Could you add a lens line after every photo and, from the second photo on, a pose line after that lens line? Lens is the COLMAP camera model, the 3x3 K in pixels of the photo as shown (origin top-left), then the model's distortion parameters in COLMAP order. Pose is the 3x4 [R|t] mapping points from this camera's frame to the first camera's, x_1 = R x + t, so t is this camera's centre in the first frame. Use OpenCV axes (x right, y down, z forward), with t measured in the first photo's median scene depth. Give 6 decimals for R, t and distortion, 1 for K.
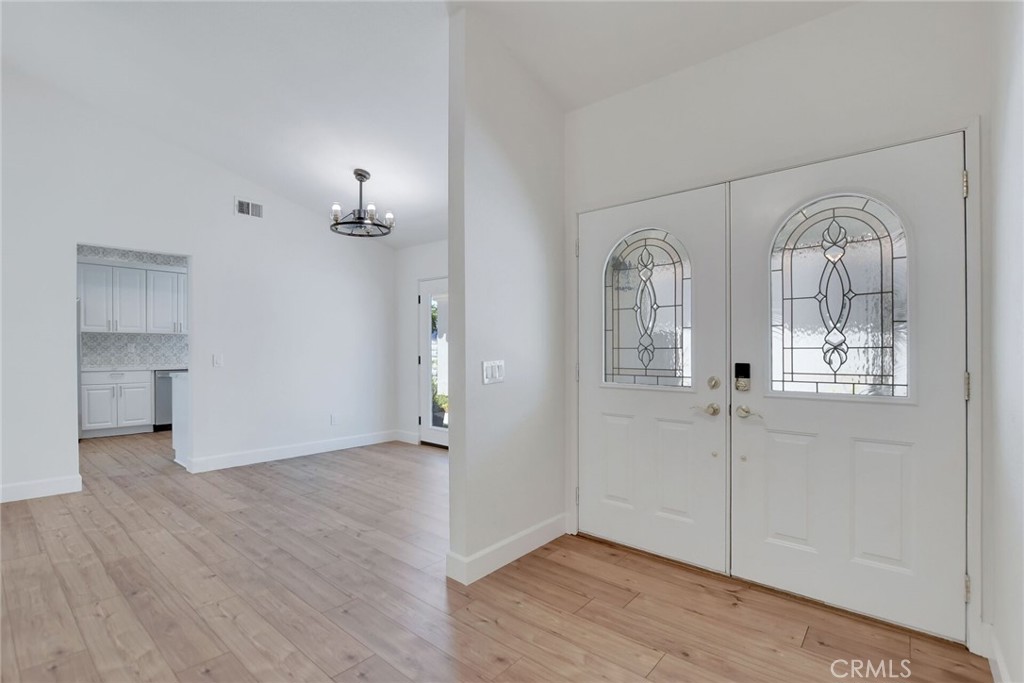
lens RADIAL K [[462.6, 0, 513.9], [0, 462.6, 332.4], [0, 0, 1]] dist [-0.022131, -0.002428]
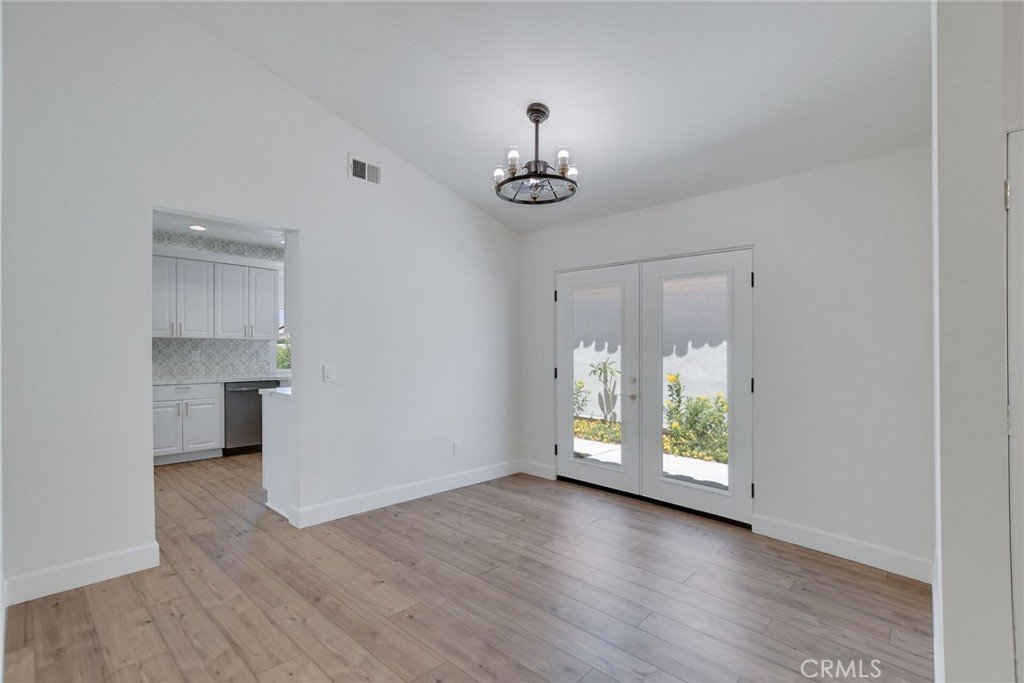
lens RADIAL K [[462.6, 0, 513.4], [0, 462.6, 341.0], [0, 0, 1]] dist [-0.022131, -0.002428]
pose [[0.998631, 0.002123, -0.052269, -0.300544], [-0.002130, 0.999998, -0.000079, 0.007797], [0.052269, 0.000191, 0.998633, 0.265016]]
